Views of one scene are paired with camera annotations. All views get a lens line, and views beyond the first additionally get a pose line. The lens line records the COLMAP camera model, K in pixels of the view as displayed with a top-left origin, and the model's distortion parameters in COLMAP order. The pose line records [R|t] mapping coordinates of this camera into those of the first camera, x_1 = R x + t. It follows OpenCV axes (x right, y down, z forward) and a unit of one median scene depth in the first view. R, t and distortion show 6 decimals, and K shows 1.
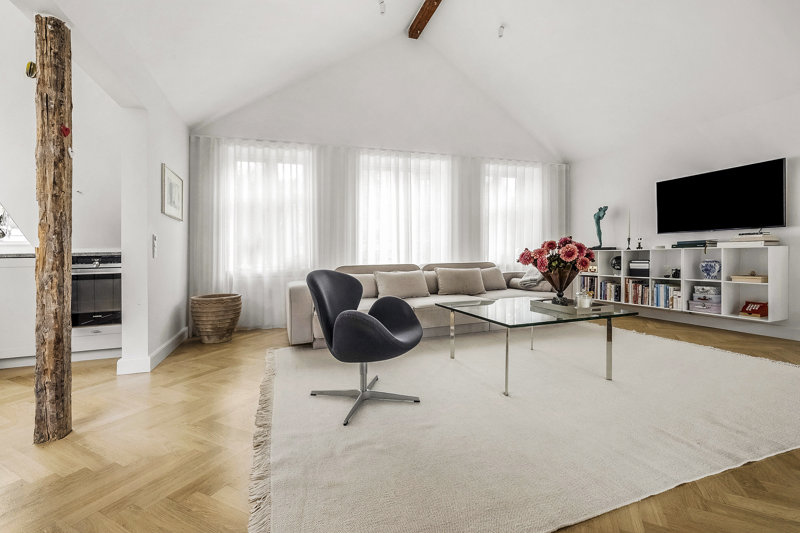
lens RADIAL K [[344.1, 0, 400.0], [0, 344.1, 266.5], [0, 0, 1]] dist [-0.001365, -0.000350]
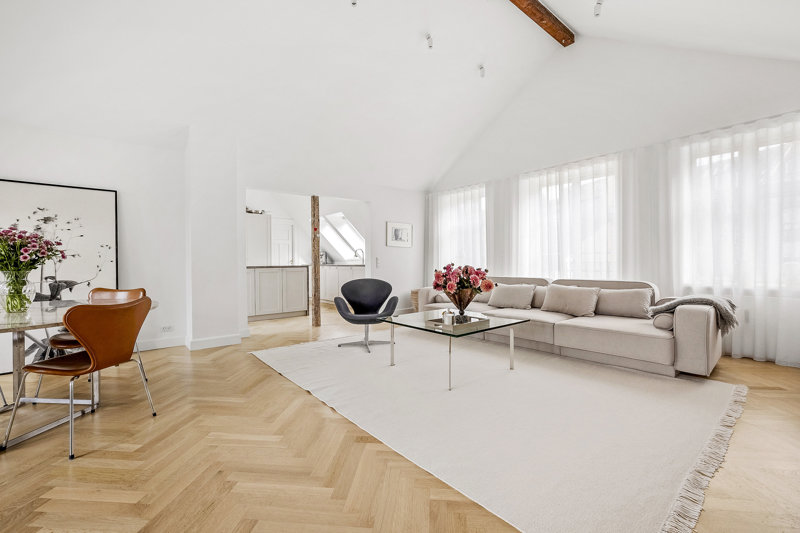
lens RADIAL K [[344.1, 0, 400.0], [0, 344.1, 266.5], [0, 0, 1]] dist [-0.001365, -0.000350]
pose [[0.353400, 0.032462, -0.934909, 1.008647], [-0.024534, 0.999376, 0.025426, -0.068000], [0.935150, 0.013952, 0.353976, 0.270248]]
